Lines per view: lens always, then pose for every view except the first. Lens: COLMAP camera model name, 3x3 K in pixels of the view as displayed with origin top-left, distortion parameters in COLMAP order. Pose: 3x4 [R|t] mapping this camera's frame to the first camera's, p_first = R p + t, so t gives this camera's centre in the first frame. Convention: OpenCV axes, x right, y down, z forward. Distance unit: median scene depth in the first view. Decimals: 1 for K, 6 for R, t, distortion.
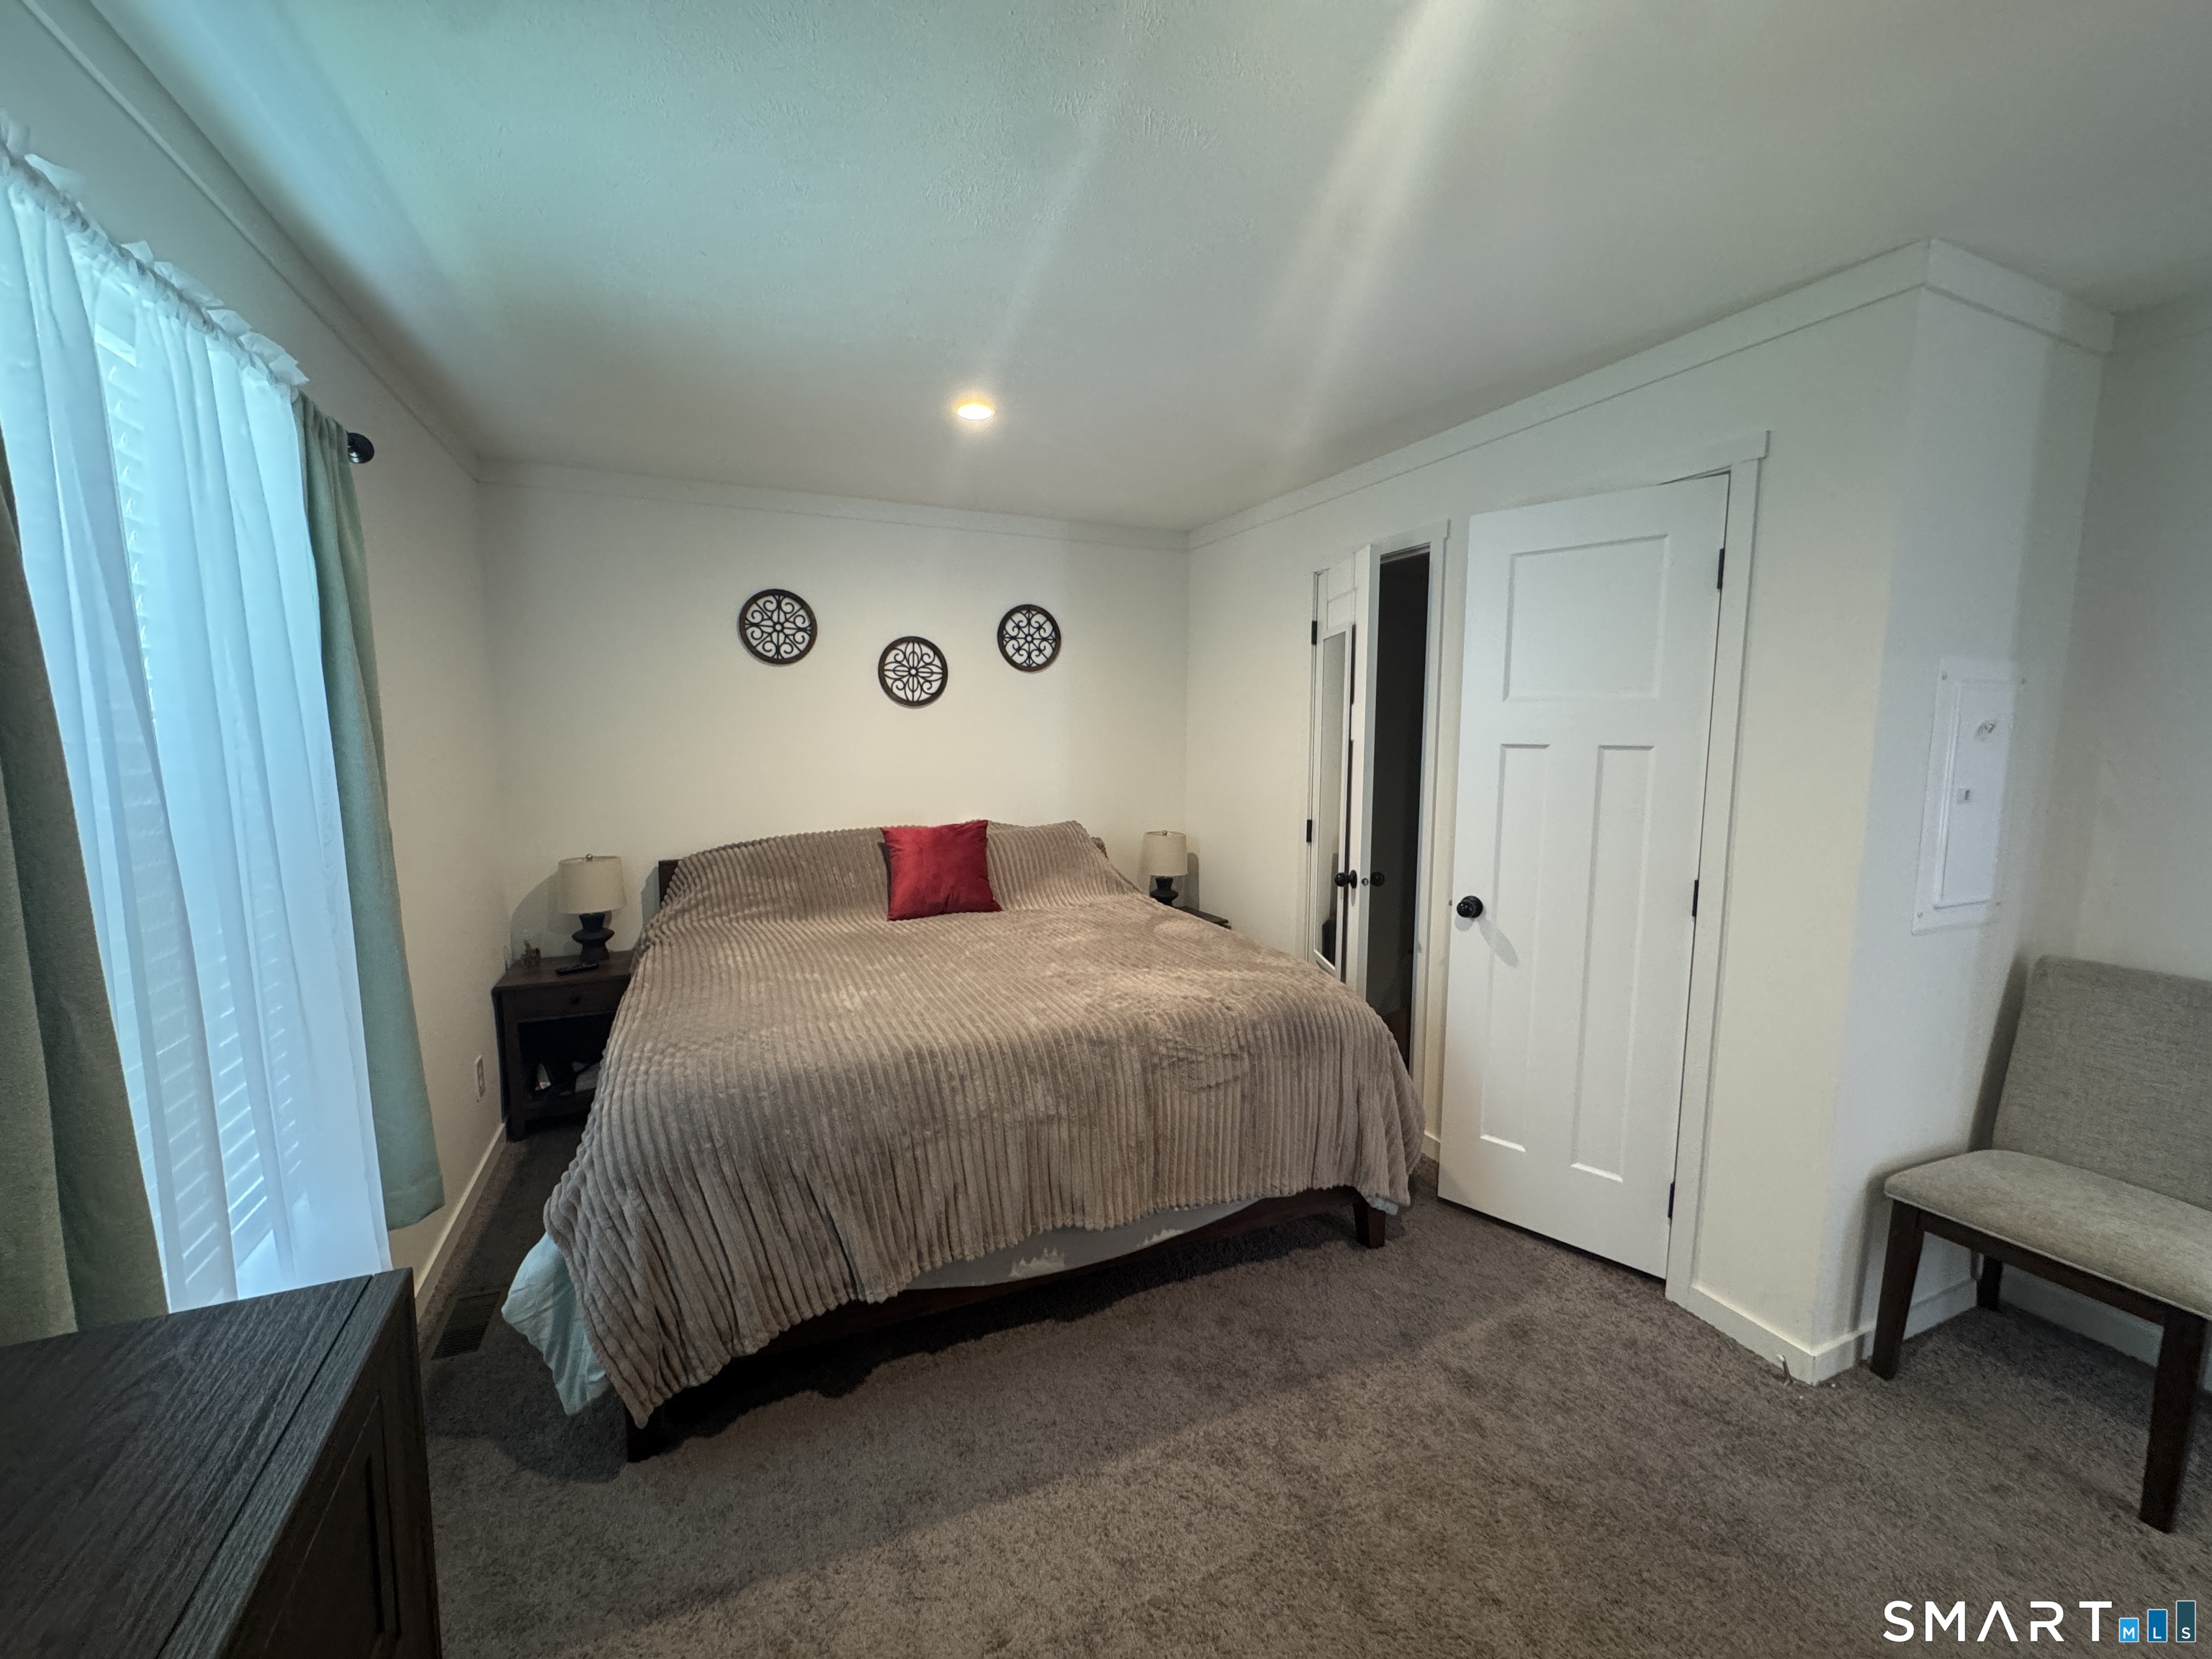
lens RADIAL K [[894.4, 0, 1120.4], [0, 894.4, 830.7], [0, 0, 1]] dist [-0.003187, 0.000879]
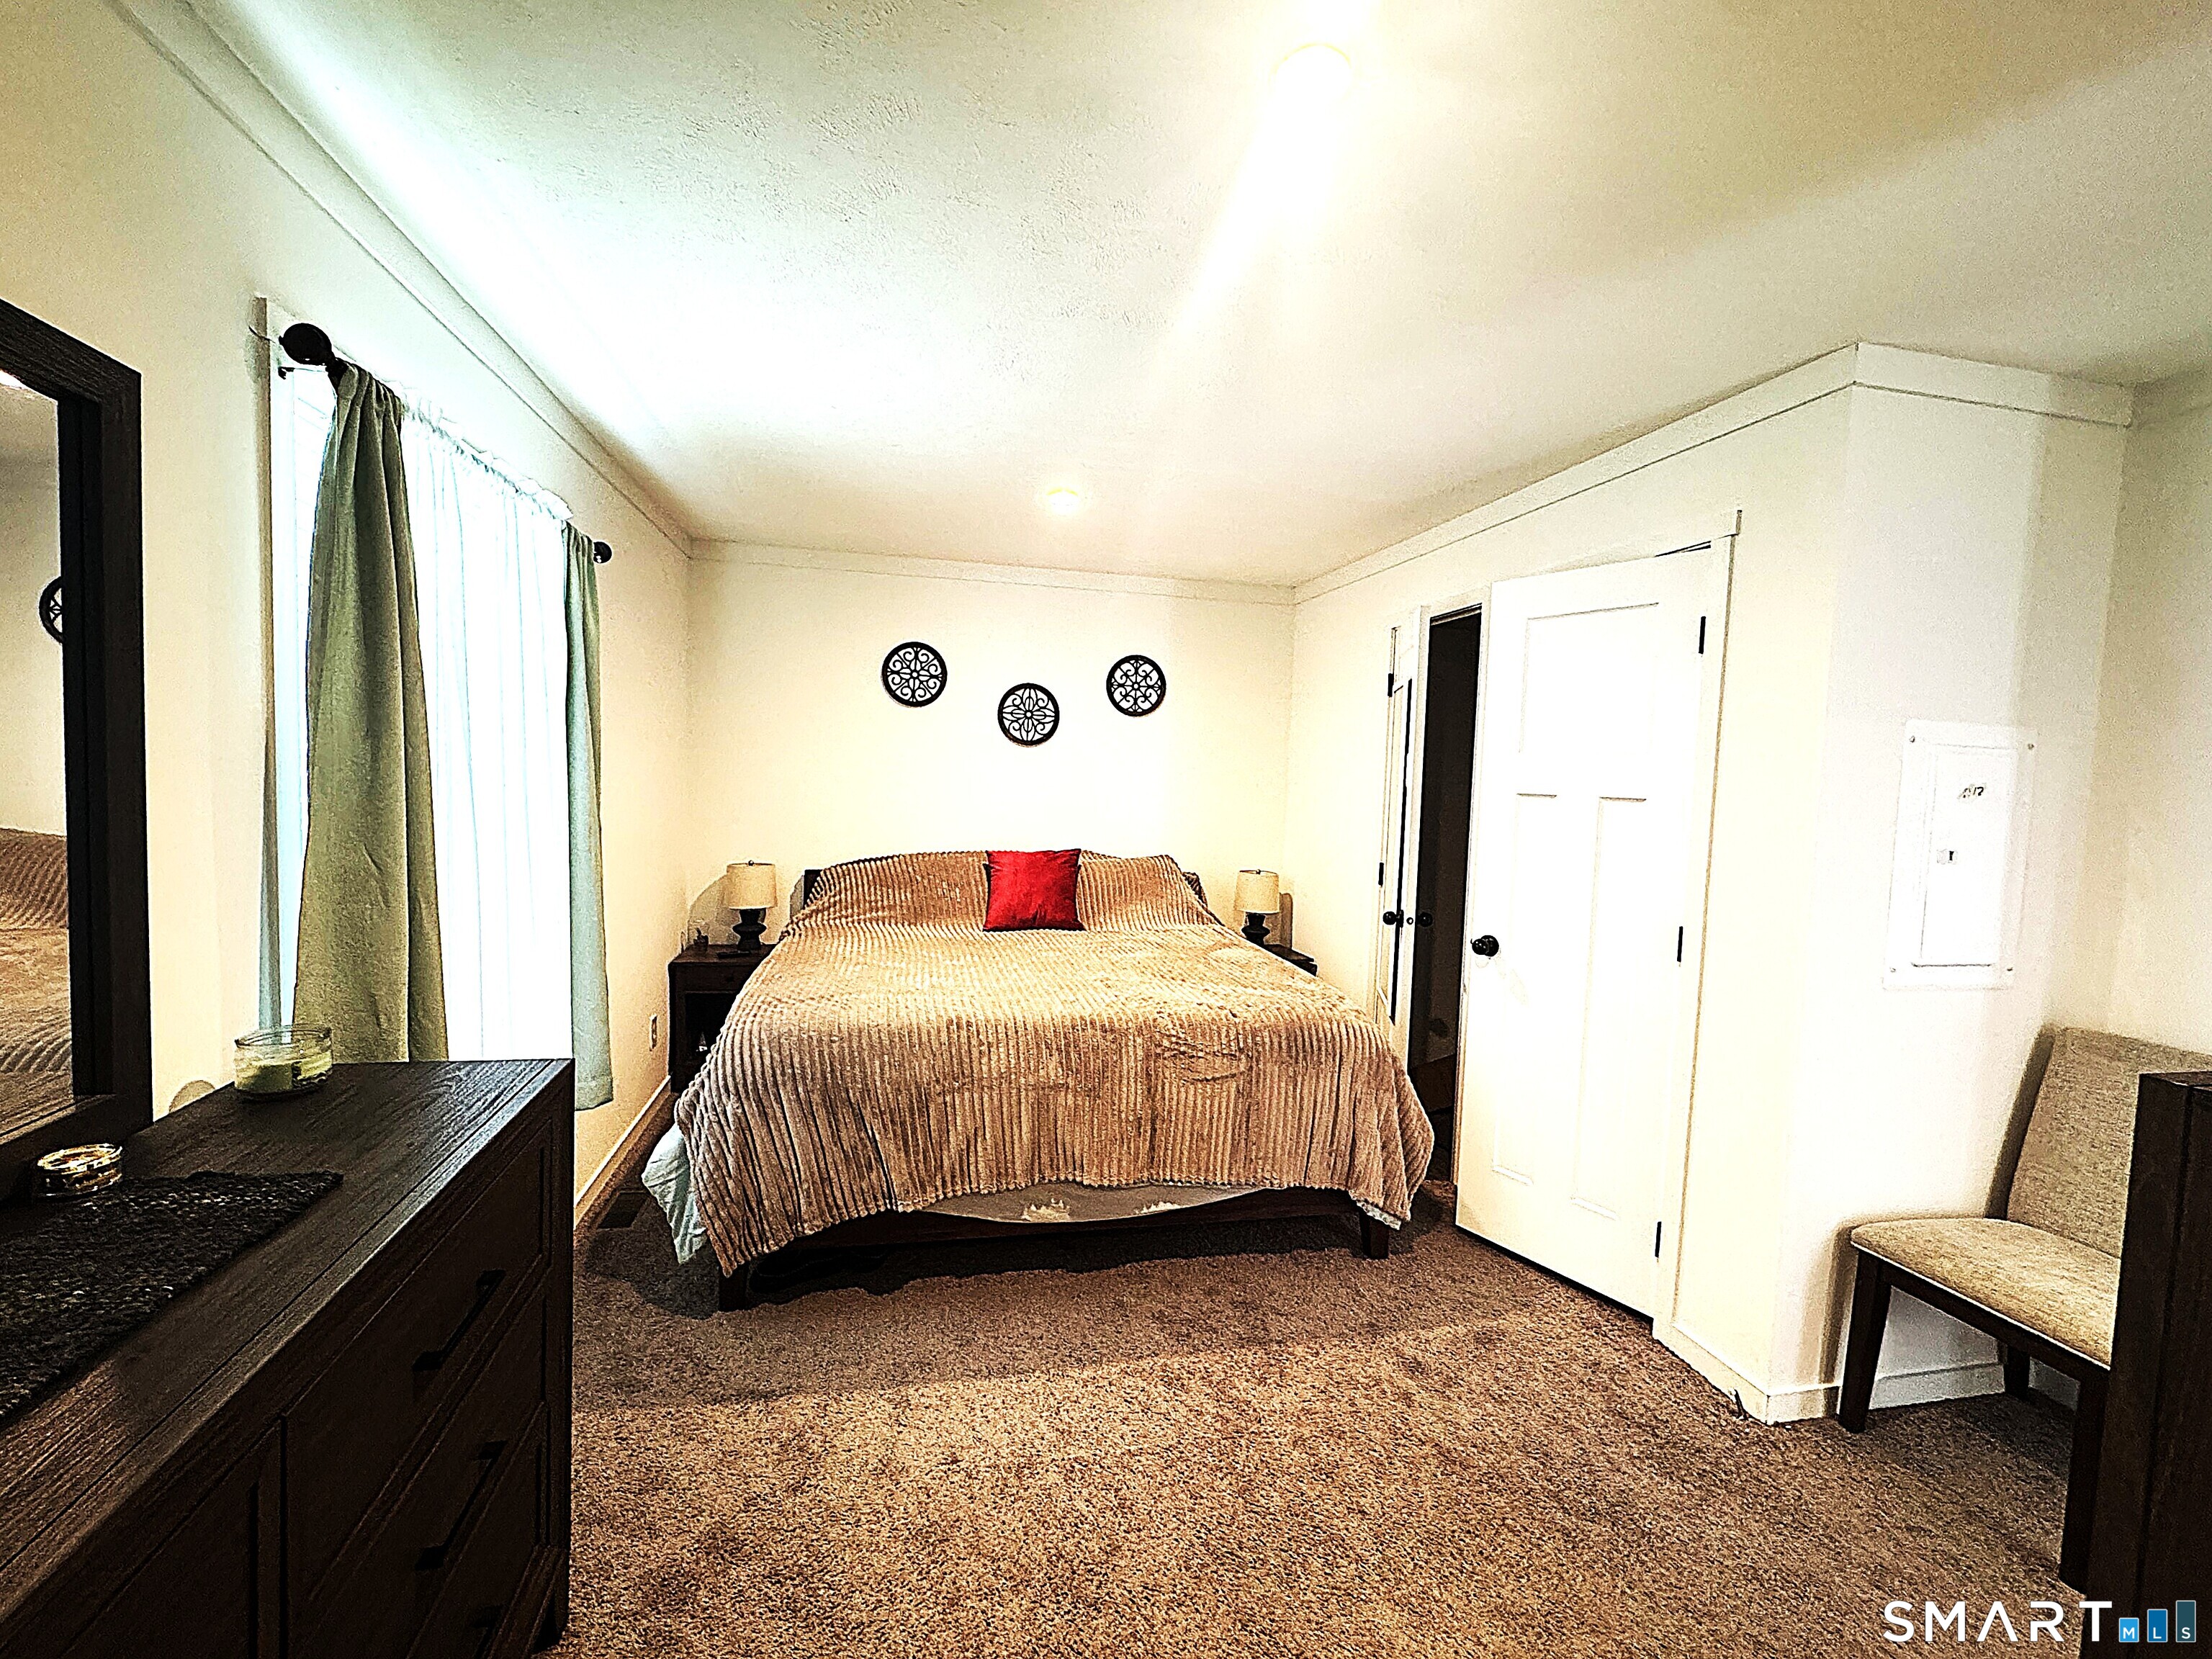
lens RADIAL K [[894.4, 0, 1091.6], [0, 894.4, 826.2], [0, 0, 1]] dist [-0.003187, 0.000879]
pose [[0.979355, 0.042978, -0.197528, 0.174536], [-0.053114, 0.997514, -0.046301, 0.023188], [0.195047, 0.055836, 0.979203, -0.178958]]
